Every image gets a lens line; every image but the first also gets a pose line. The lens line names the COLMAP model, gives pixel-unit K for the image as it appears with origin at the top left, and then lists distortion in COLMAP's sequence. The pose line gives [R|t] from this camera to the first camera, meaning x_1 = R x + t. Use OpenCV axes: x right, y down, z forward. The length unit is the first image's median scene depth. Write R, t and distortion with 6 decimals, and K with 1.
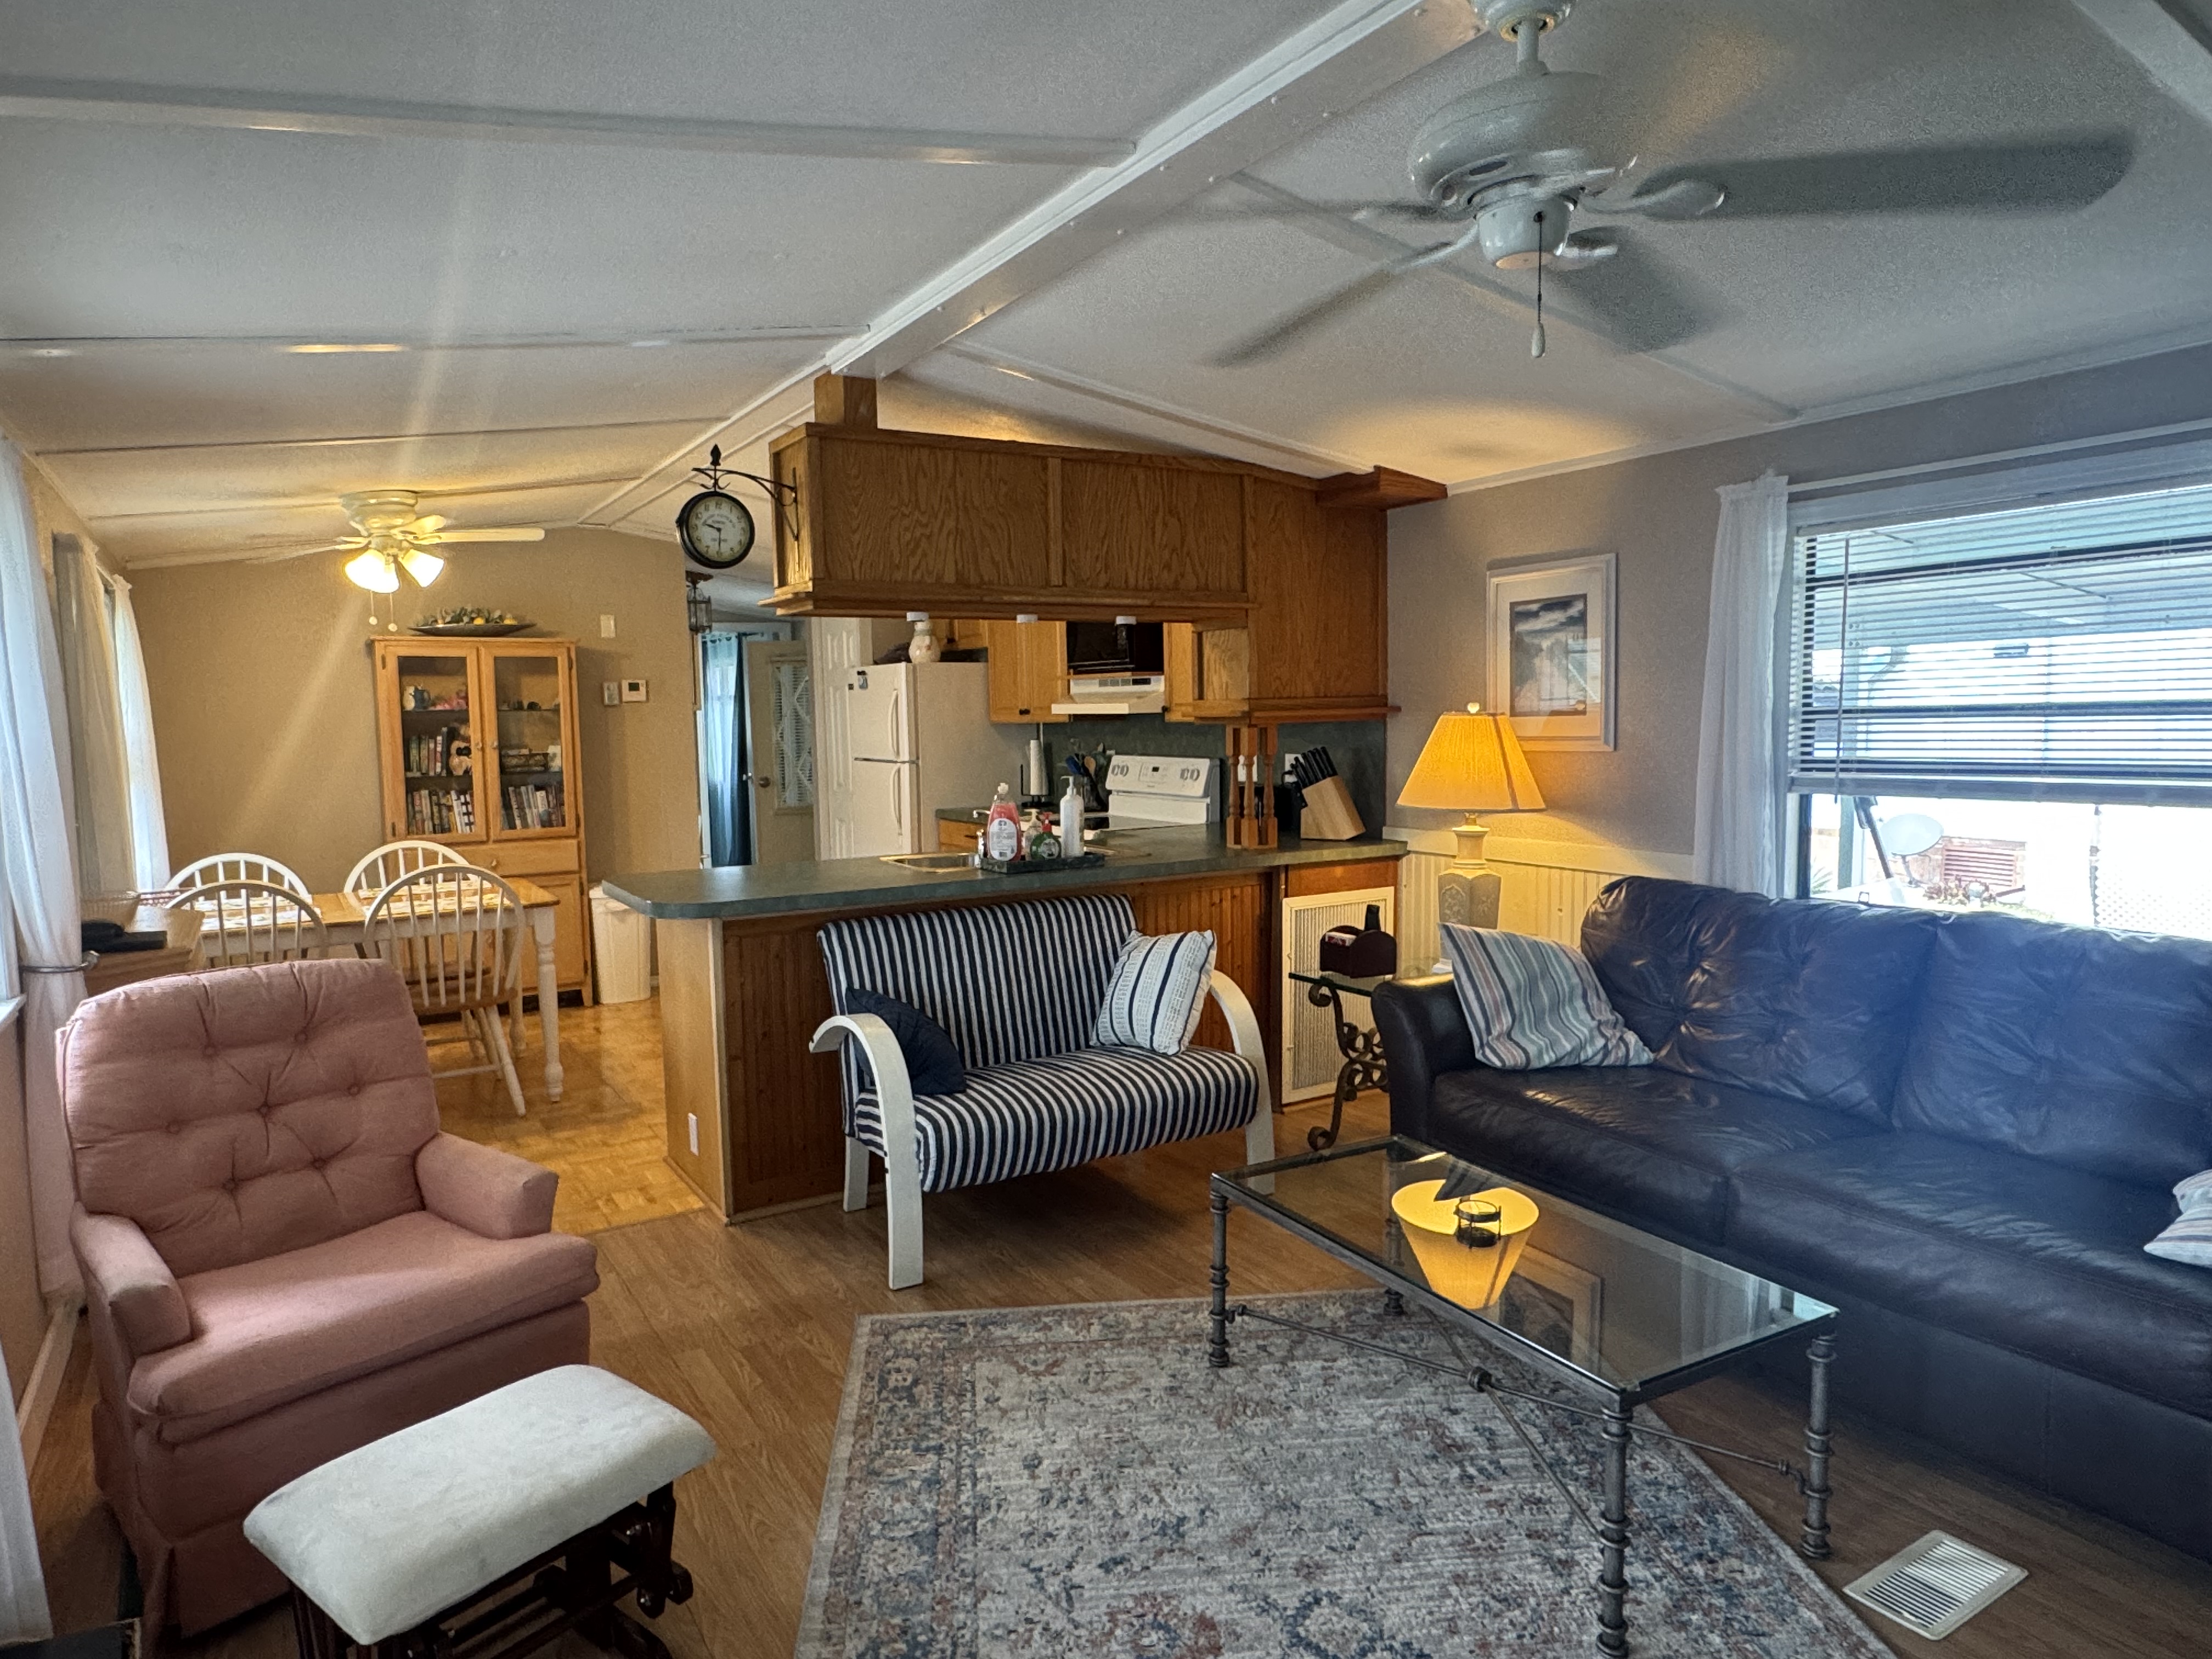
lens RADIAL K [[1417.6, 0, 1102.7], [0, 1417.6, 840.8], [0, 0, 1]] dist [0.002077, 0.000035]
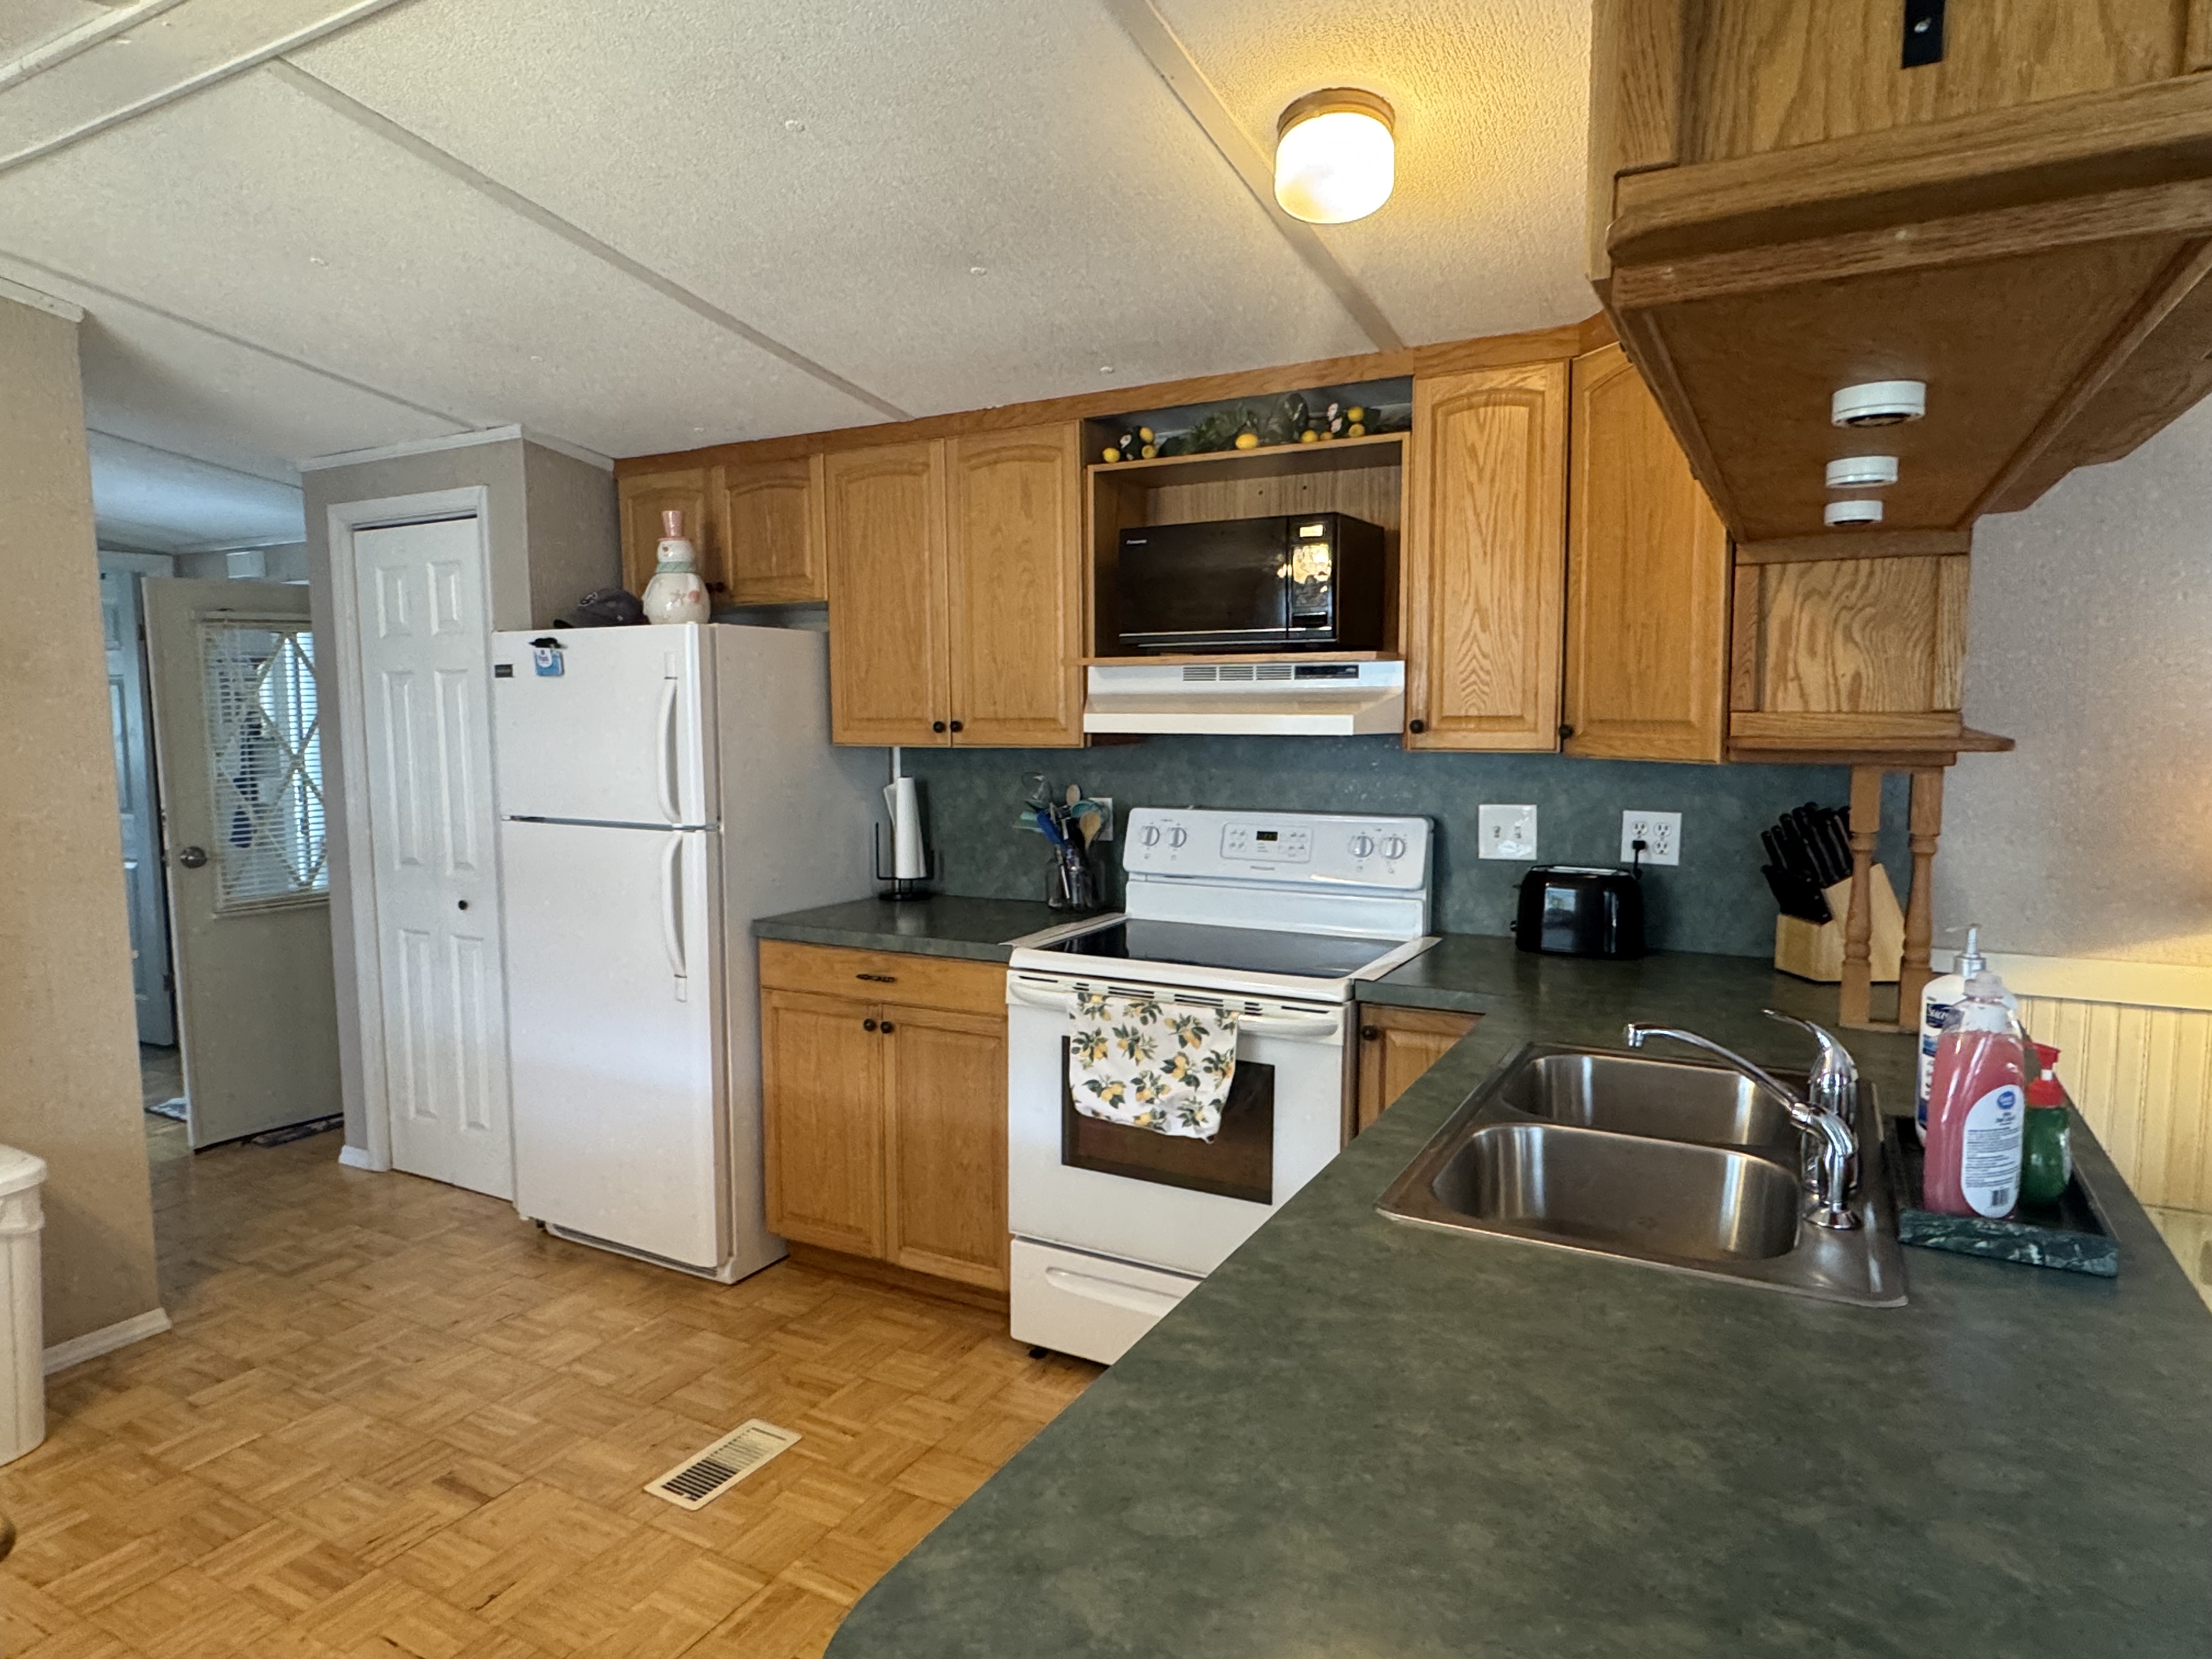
lens RADIAL K [[1317.9, 0, 1035.5], [0, 1317.9, 829.1], [0, 0, 1]] dist [0.004776, 0.000142]
pose [[0.871537, -0.031832, 0.489296, -0.269131], [0.035476, 0.999369, 0.001826, -0.053799], [-0.489045, 0.015767, 0.872116, 0.571920]]
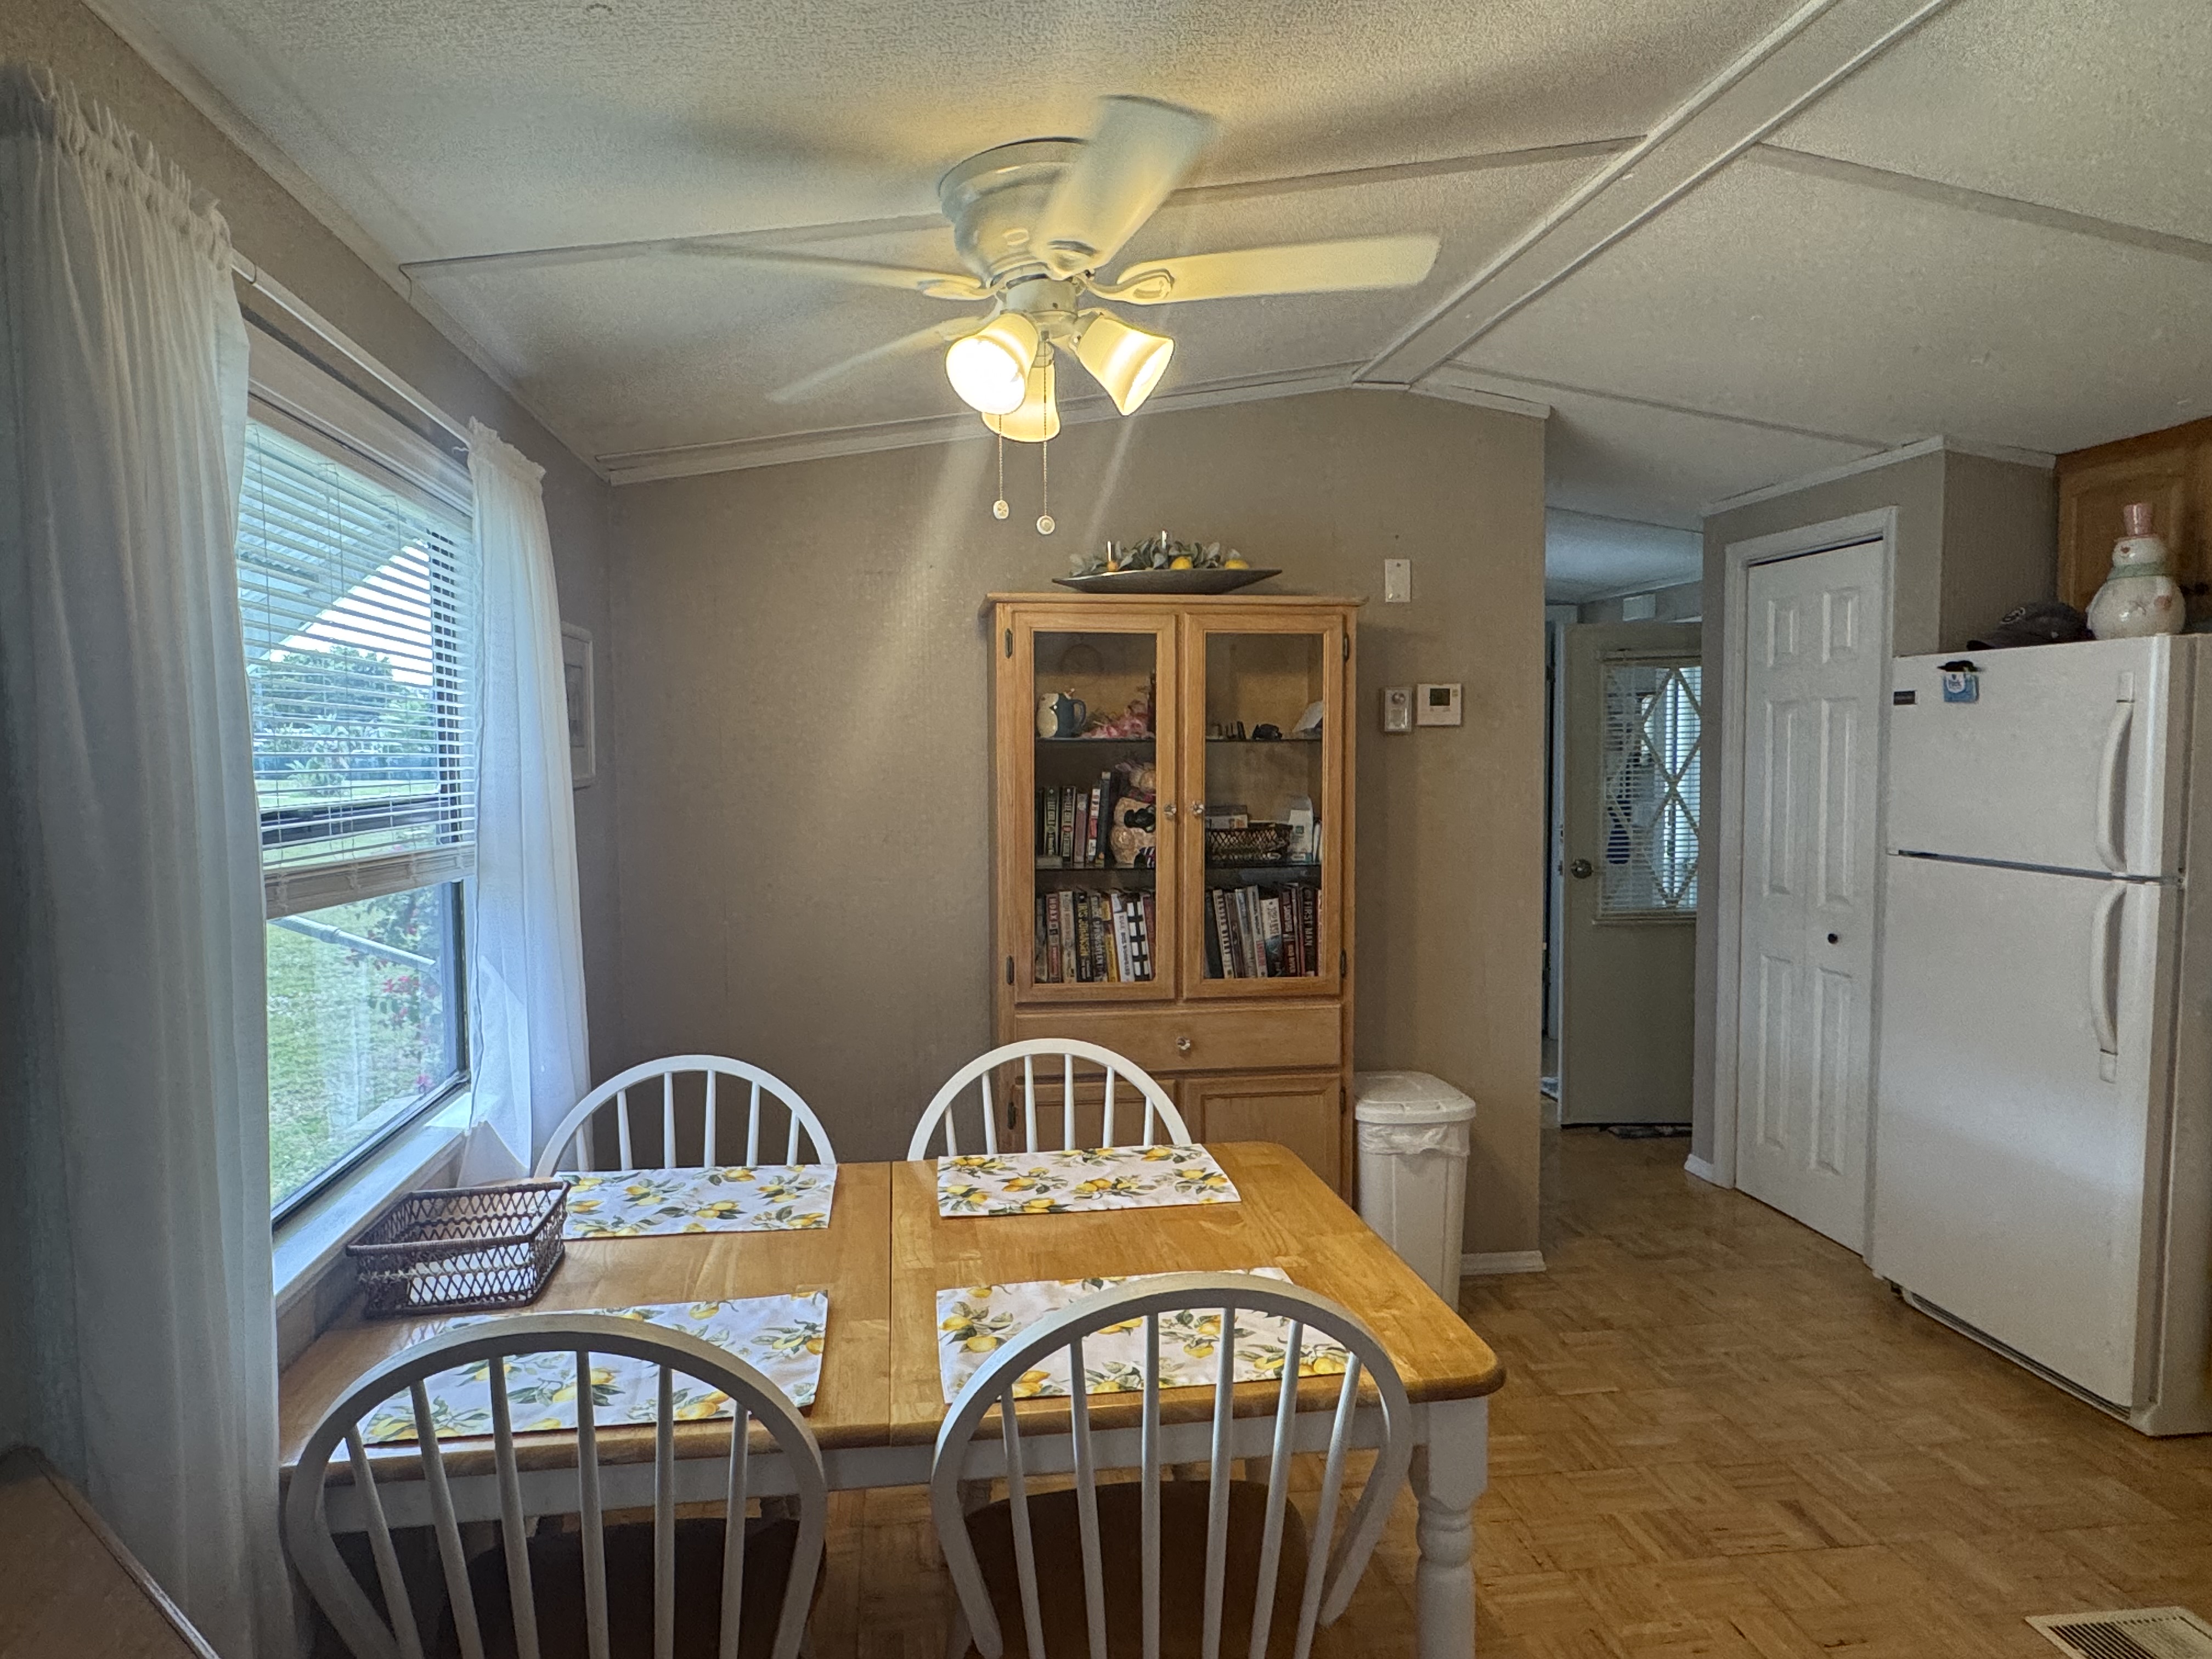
lens RADIAL K [[1317.9, 0, 1084.7], [0, 1317.9, 835.5], [0, 0, 1]] dist [0.004776, 0.000142]
pose [[0.923481, 0.039730, -0.381582, -0.287743], [-0.047178, 0.998835, -0.010181, -0.051545], [0.380733, 0.027405, 0.924279, 0.553614]]
